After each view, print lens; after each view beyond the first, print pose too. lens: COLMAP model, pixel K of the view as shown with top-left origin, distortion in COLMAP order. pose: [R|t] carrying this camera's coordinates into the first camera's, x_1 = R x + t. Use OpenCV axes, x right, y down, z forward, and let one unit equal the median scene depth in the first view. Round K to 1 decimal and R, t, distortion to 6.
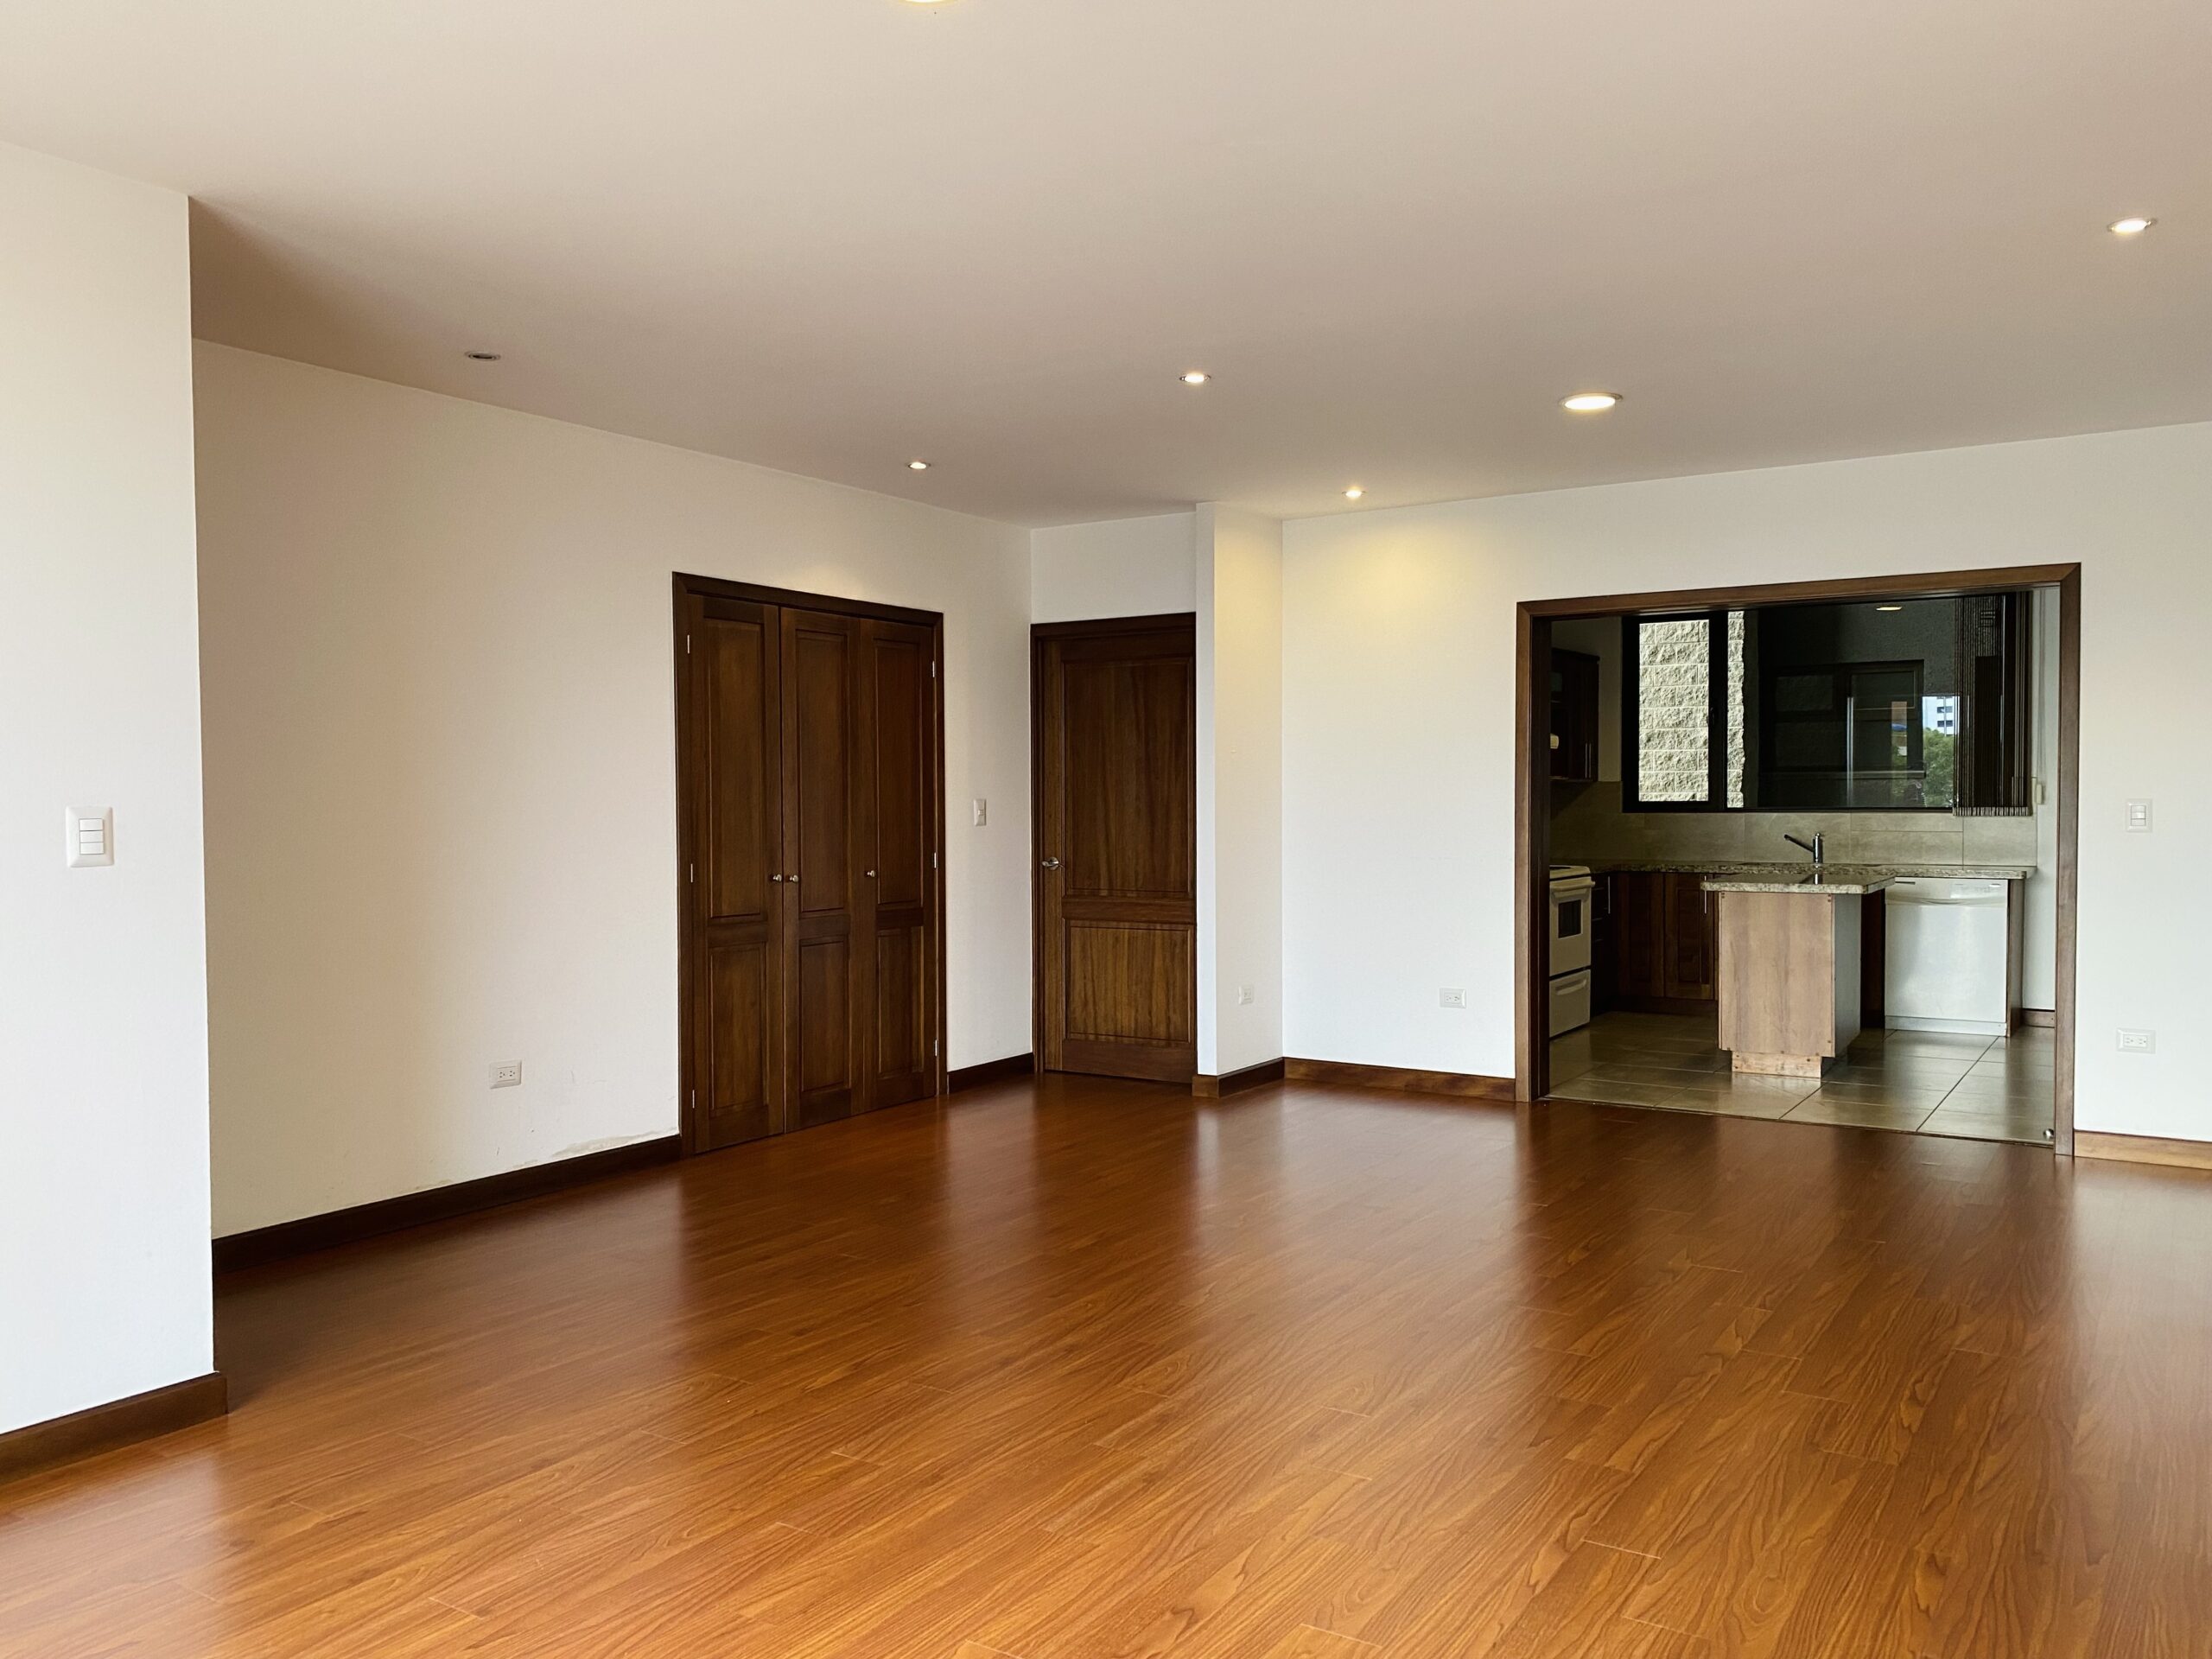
lens RADIAL K [[1693.9, 0, 1106.0], [0, 1693.9, 829.5], [0, 0, 1]] dist [0.047099, -0.101461]
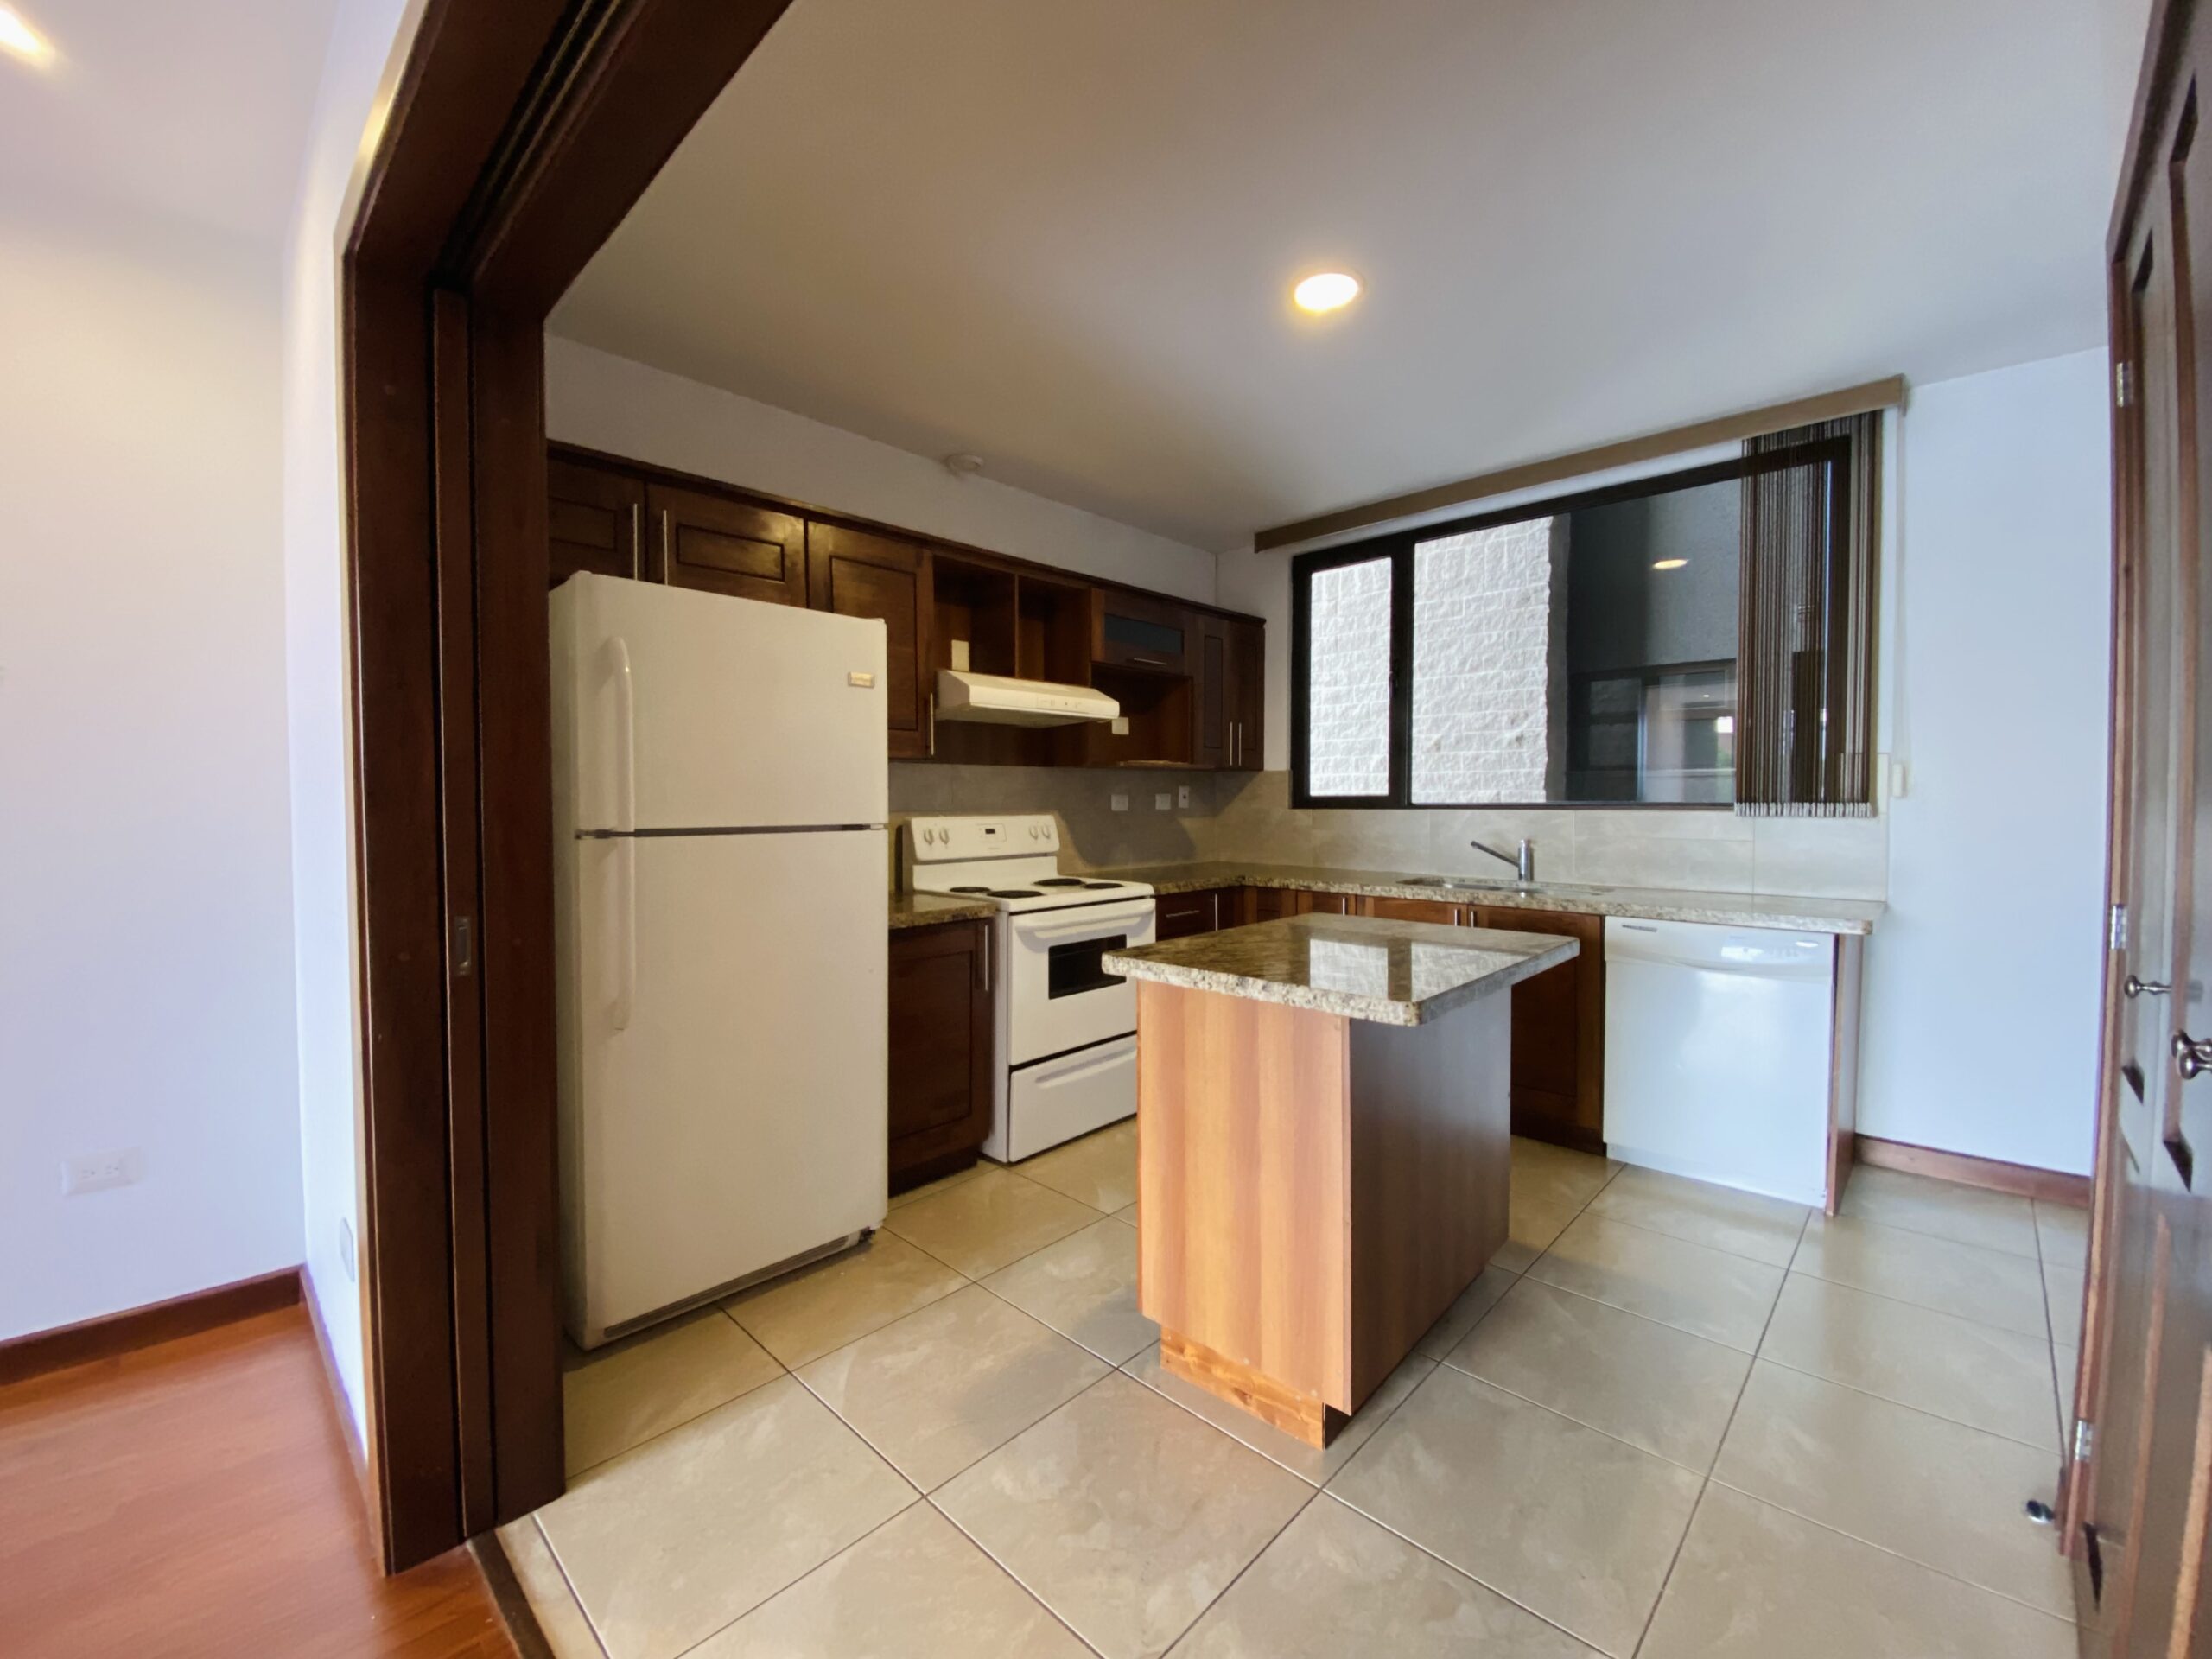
lens RADIAL K [[893.3, 0, 1106.0], [0, 893.3, 829.5], [0, 0, 1]] dist [0.048823, -0.034041]
pose [[0.983003, 0.008517, -0.183394, 0.315585], [-0.005769, 0.999863, 0.015514, -0.006662], [0.183501, -0.014192, 0.982917, 0.600039]]
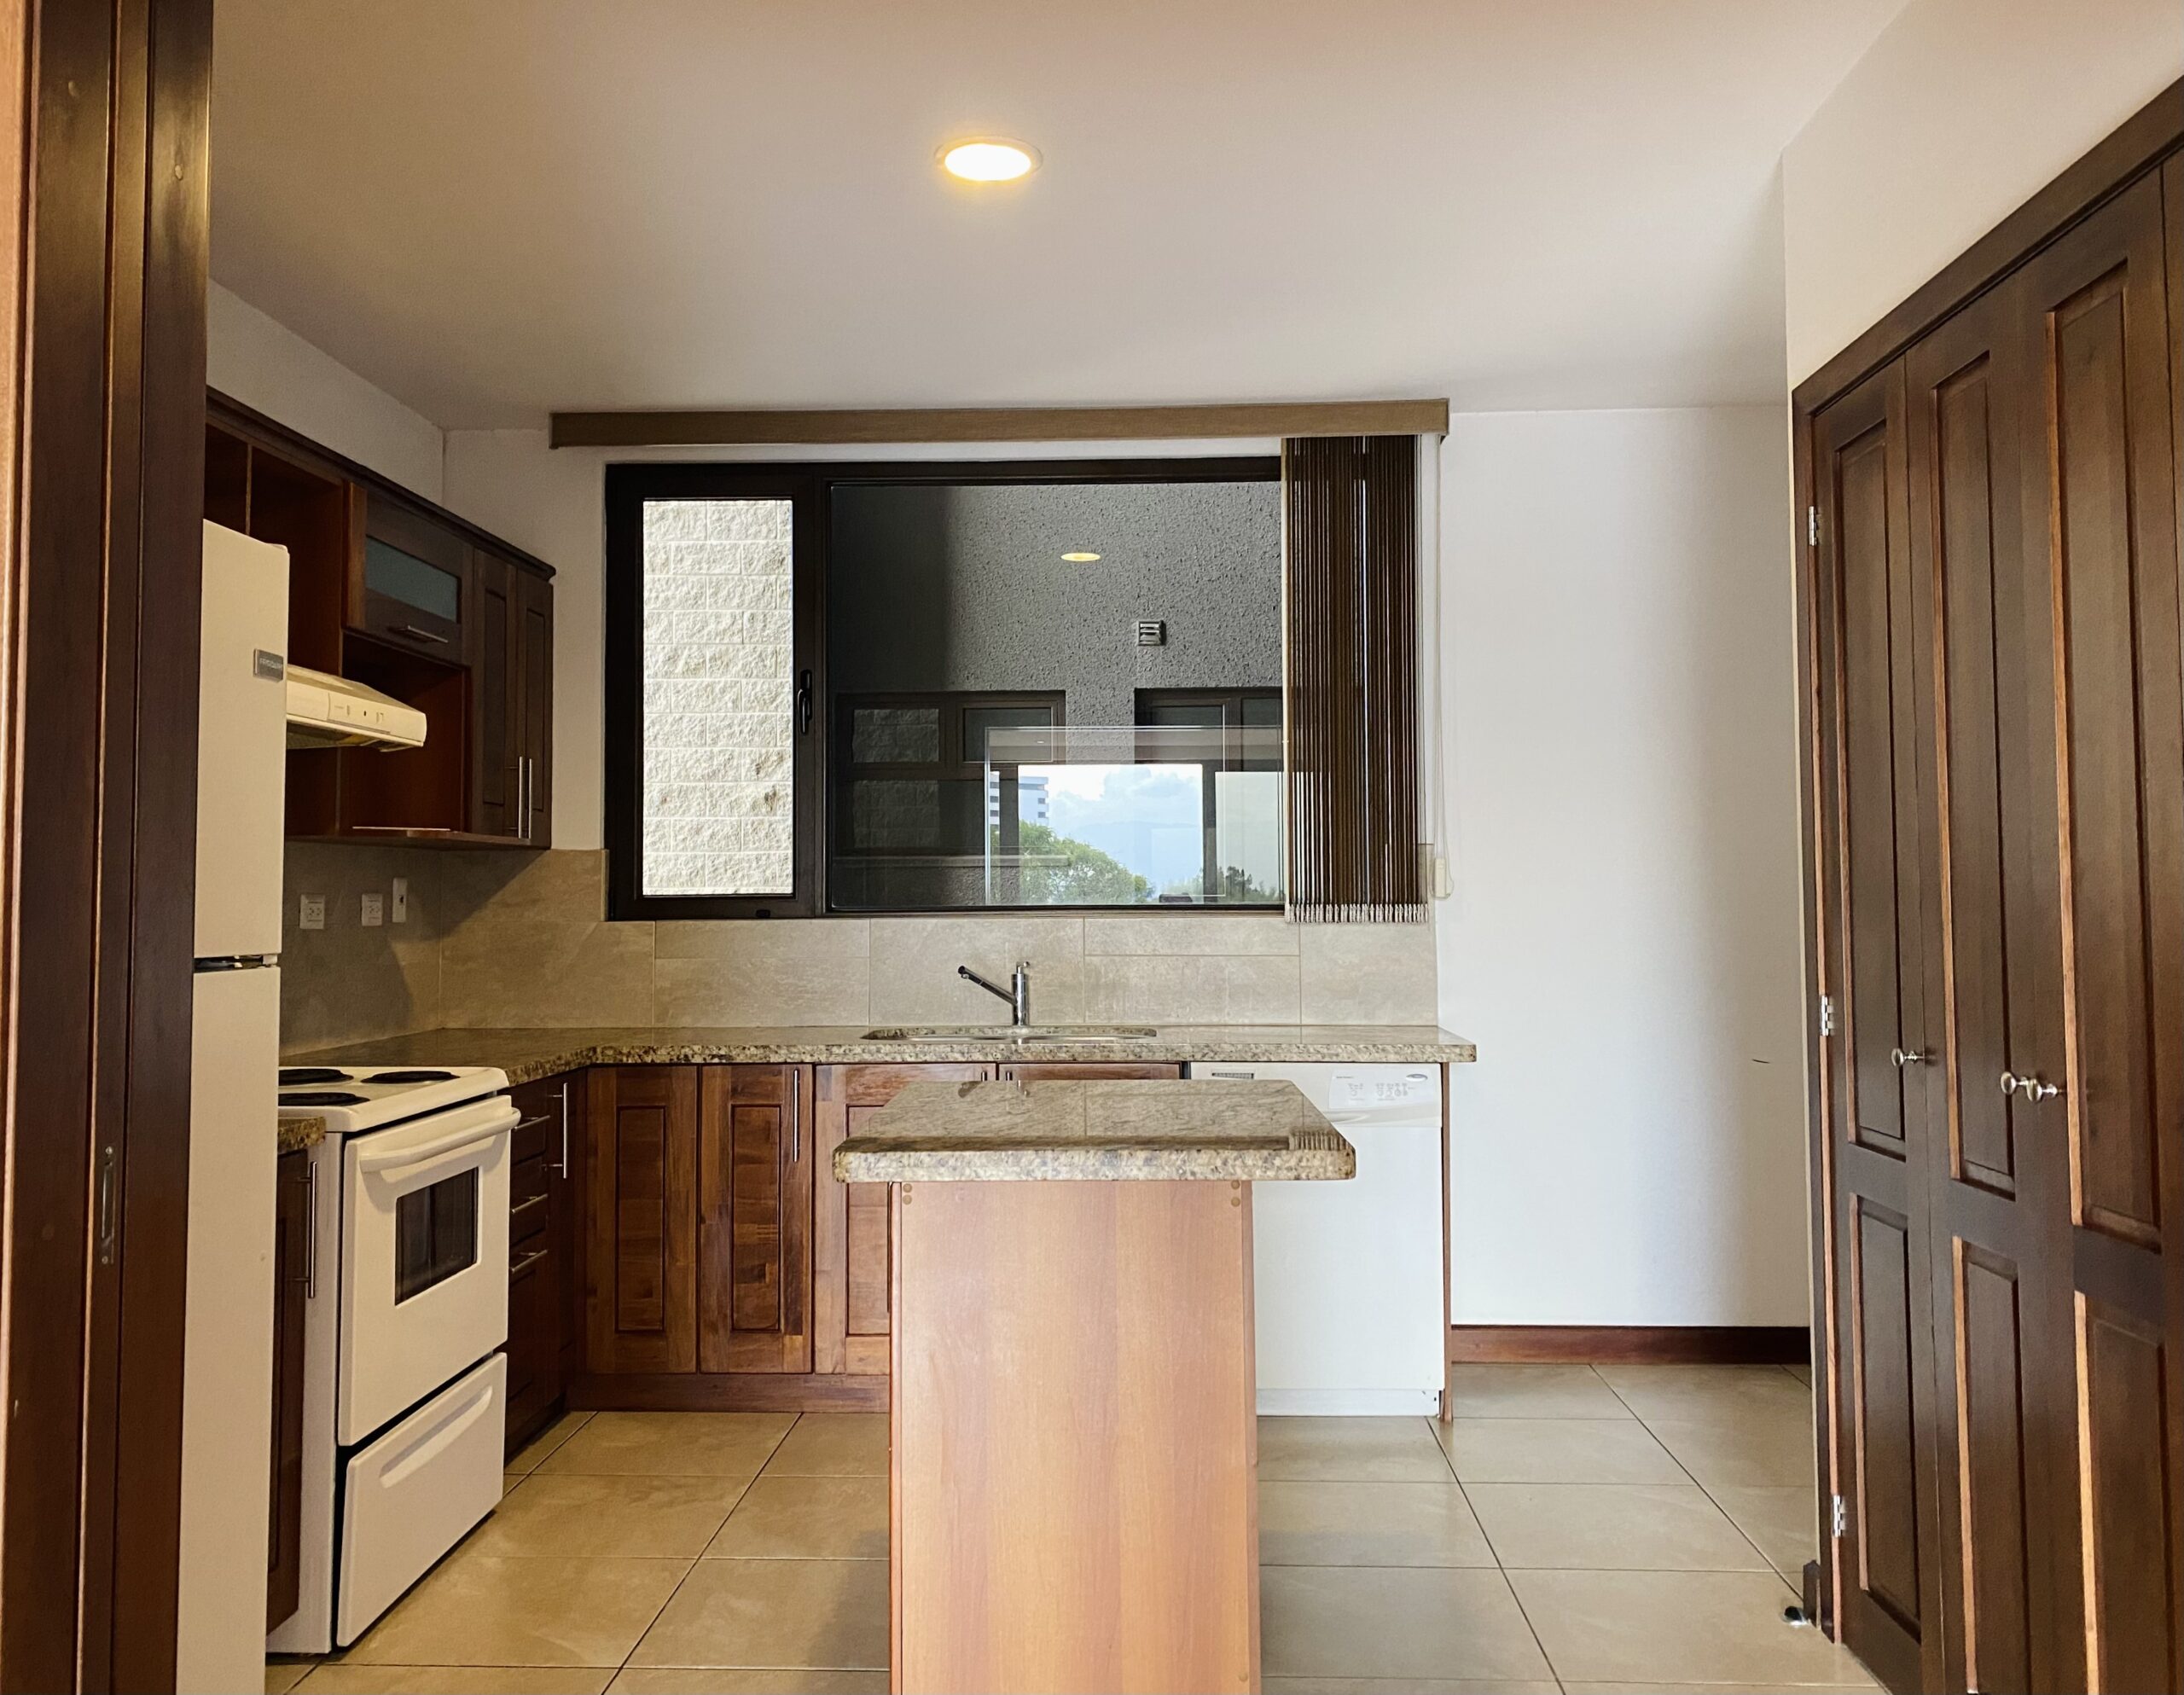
lens RADIAL K [[1850.8, 0, 1092.8], [0, 1850.8, 807.4], [0, 0, 1]] dist [0.118830, -0.260757]
pose [[0.859805, 0.024237, 0.510047, 0.176519], [0.012403, 0.997587, -0.068311, -0.005165], [-0.510472, 0.065060, 0.857430, 0.554540]]
